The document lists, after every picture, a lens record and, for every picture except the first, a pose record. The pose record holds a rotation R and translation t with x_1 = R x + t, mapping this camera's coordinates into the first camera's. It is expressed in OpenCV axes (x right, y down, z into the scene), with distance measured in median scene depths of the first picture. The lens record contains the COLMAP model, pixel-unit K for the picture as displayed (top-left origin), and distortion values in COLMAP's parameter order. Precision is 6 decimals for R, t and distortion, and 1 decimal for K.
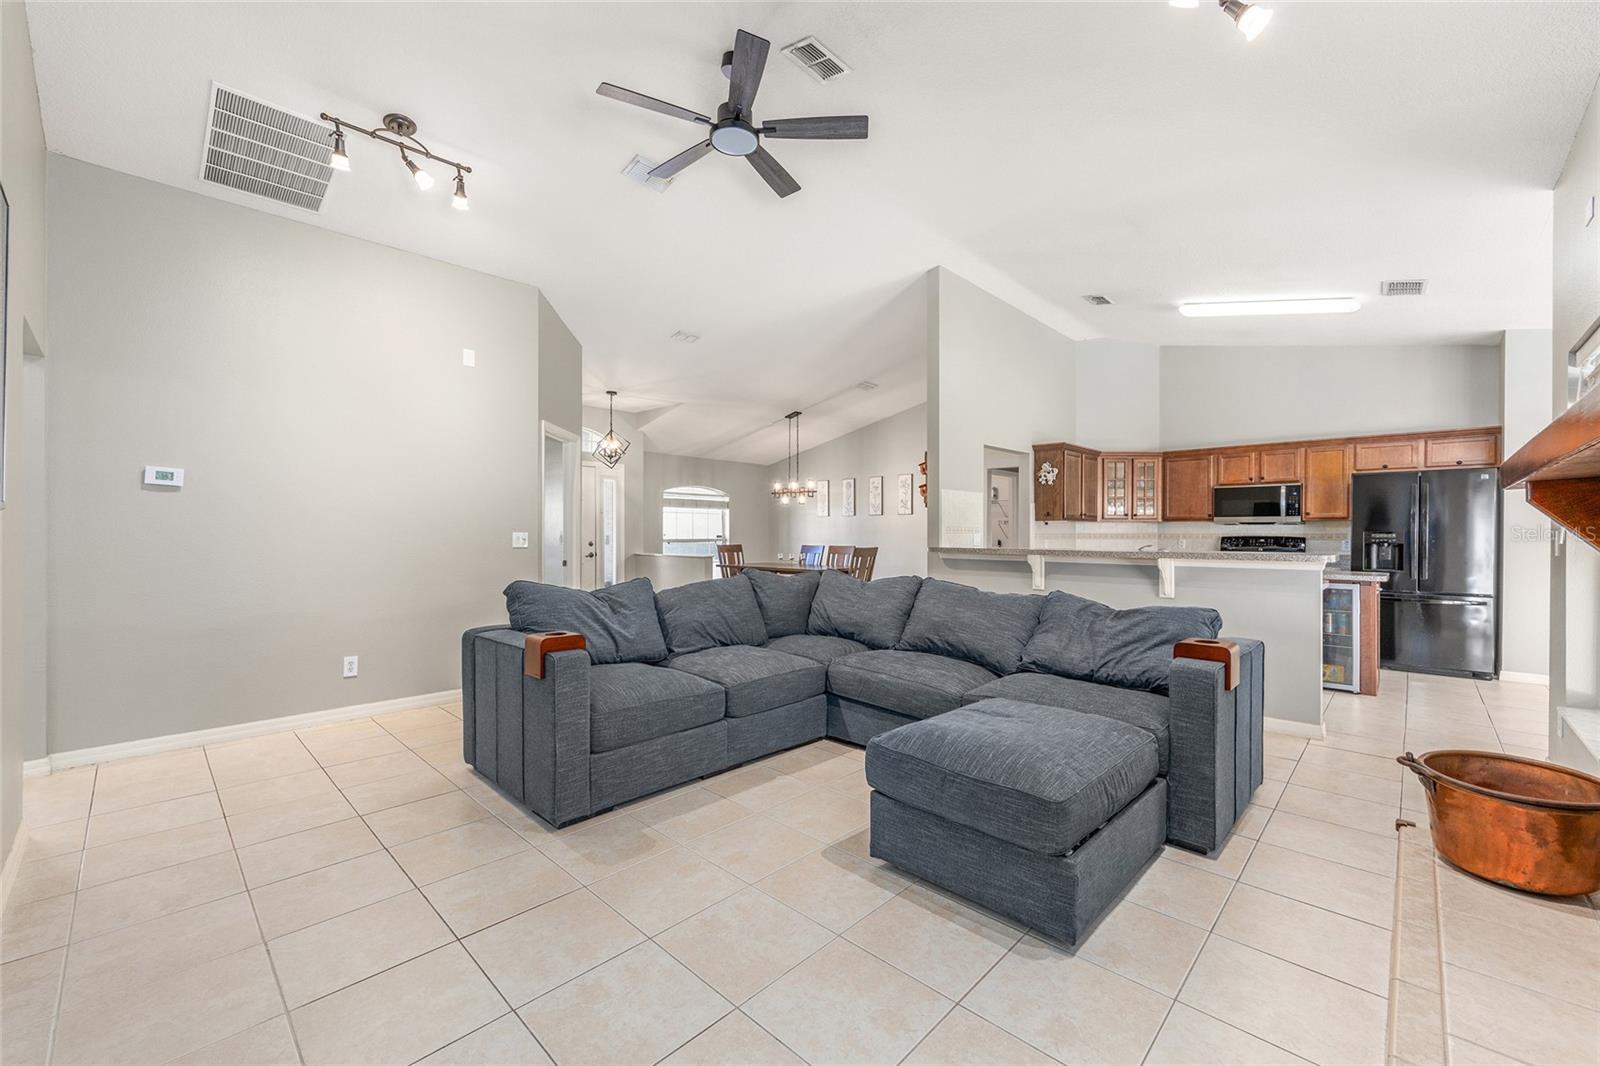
lens RADIAL K [[643.5, 0, 798.1], [0, 643.5, 534.4], [0, 0, 1]] dist [-0.000636, 0.000586]
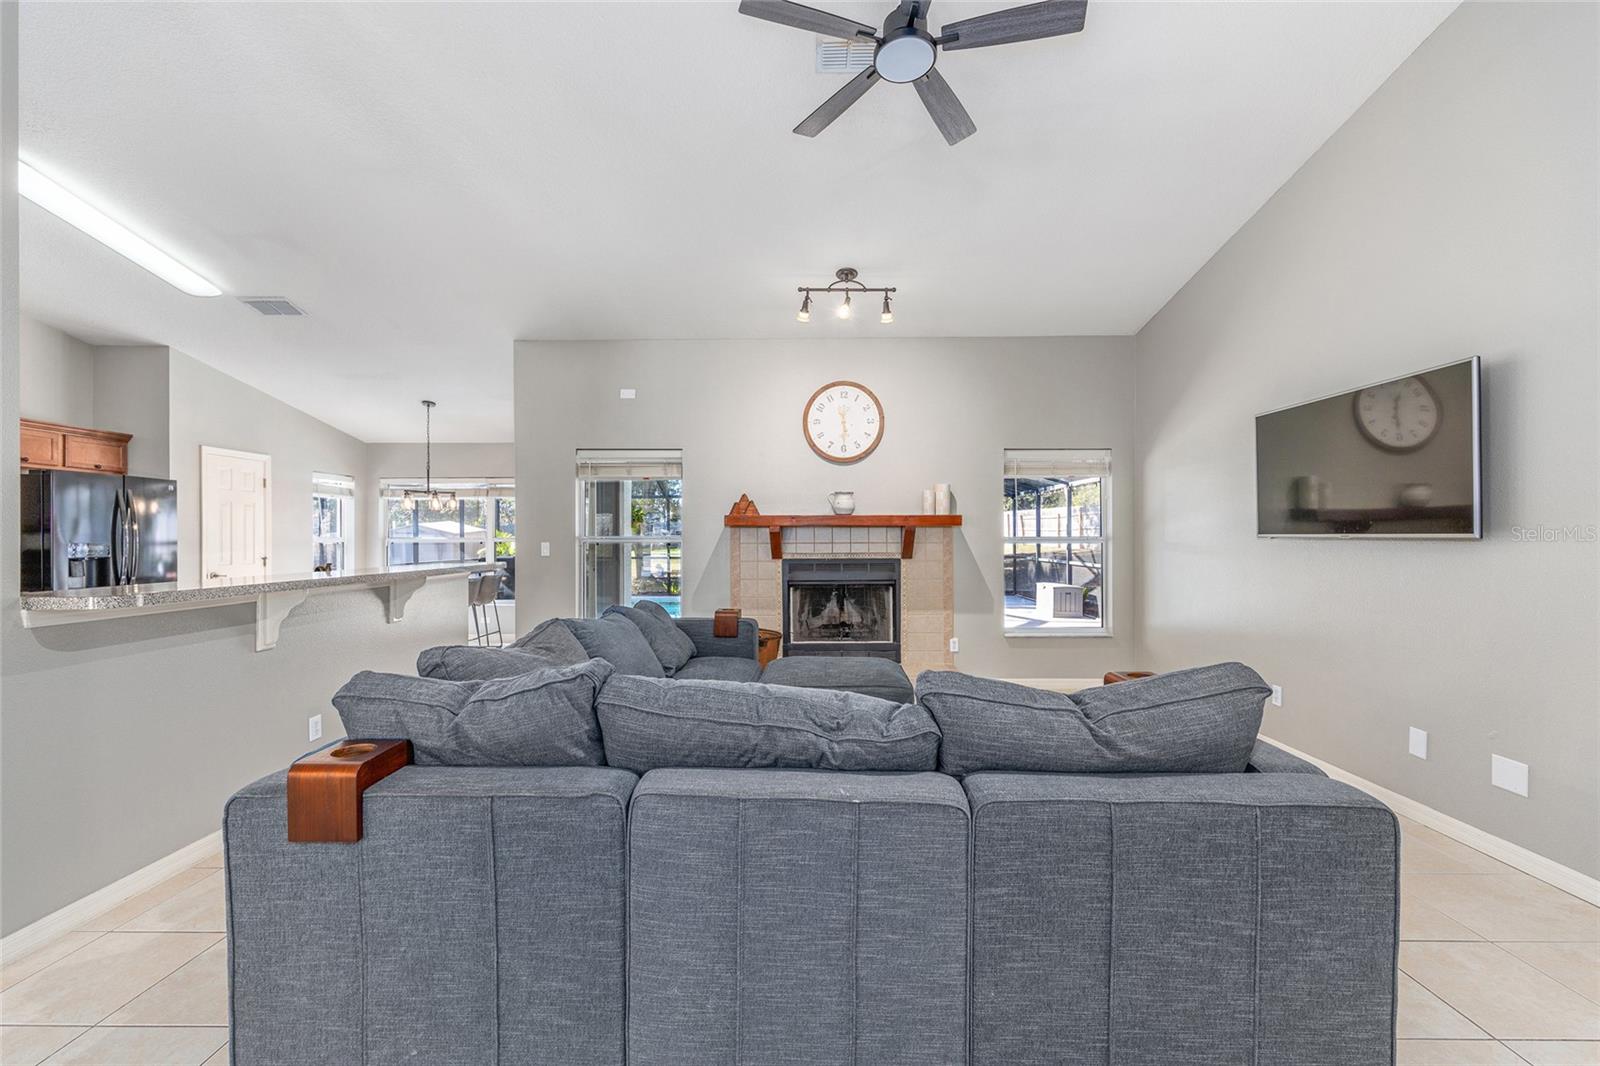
lens RADIAL K [[643.5, 0, 802.1], [0, 643.5, 534.8], [0, 0, 1]] dist [-0.000636, 0.000586]
pose [[-0.683581, 0.000014, 0.729875, -0.249702], [0.001910, 0.999997, 0.001770, -0.011214], [-0.729872, 0.002604, -0.683578, 0.690683]]
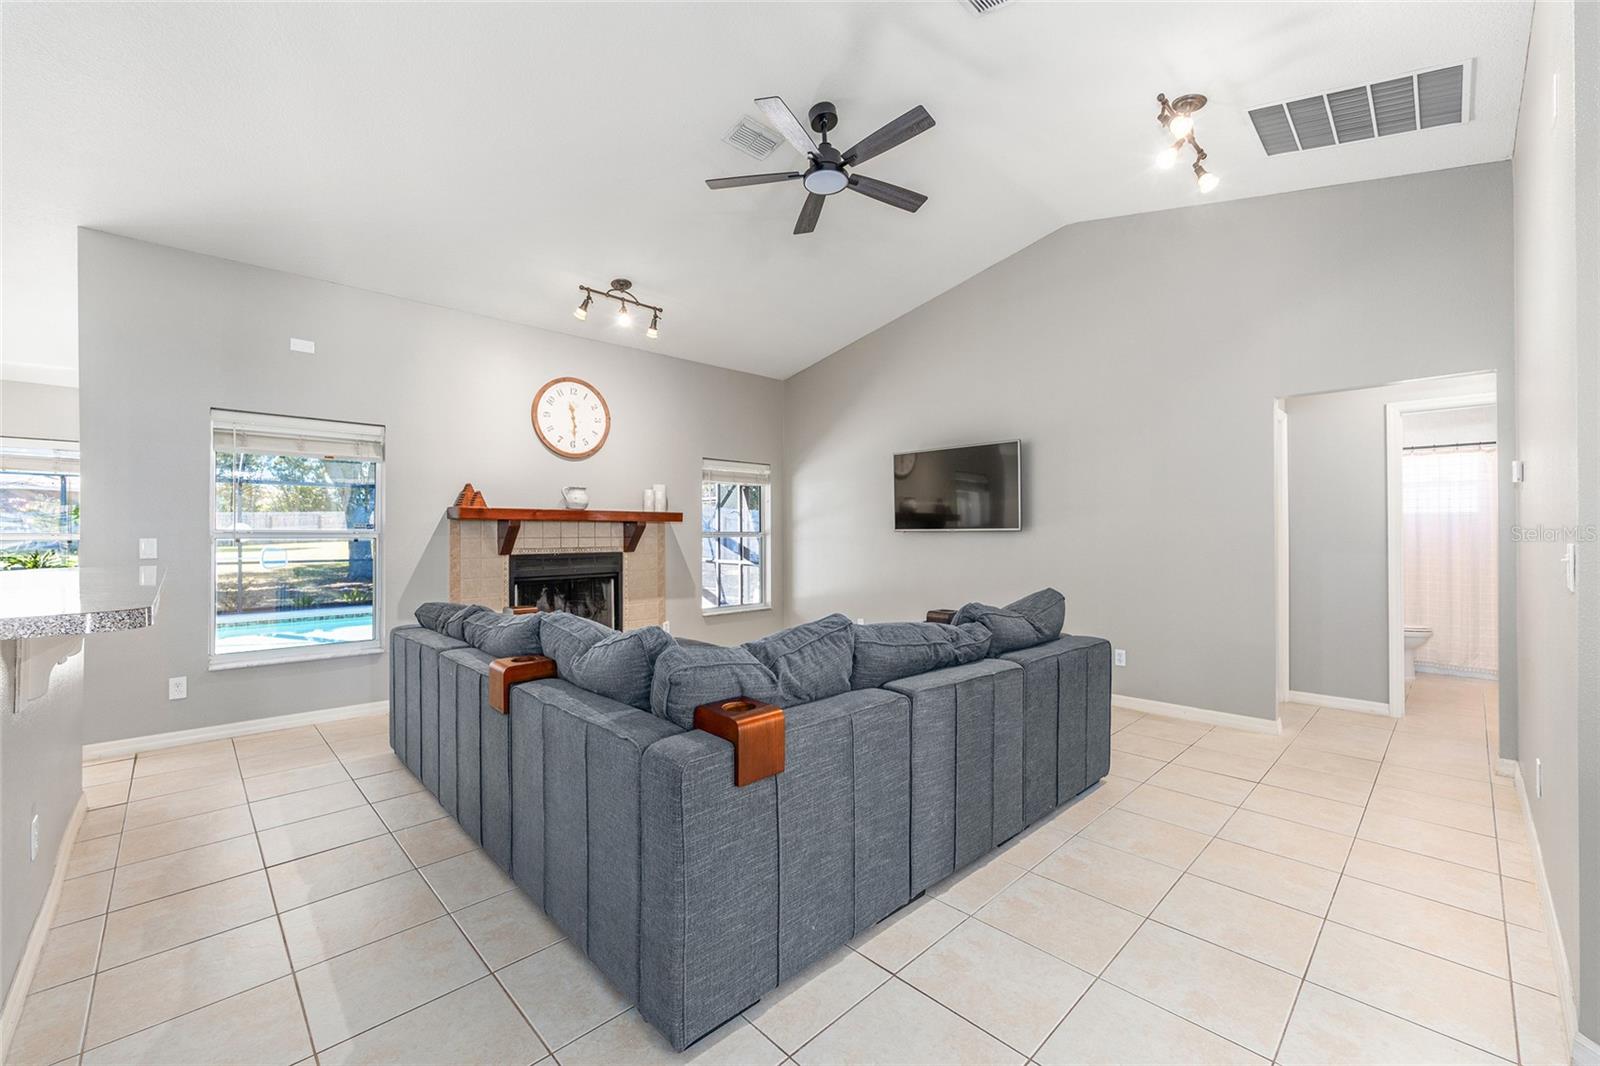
lens RADIAL K [[643.5, 0, 801.4], [0, 643.5, 530.0], [0, 0, 1]] dist [-0.000636, 0.000586]
pose [[-0.999402, 0.001142, 0.034569, -0.039229], [0.001006, 0.999992, -0.003953, -0.006109], [-0.034573, -0.003916, -0.999395, 0.883817]]
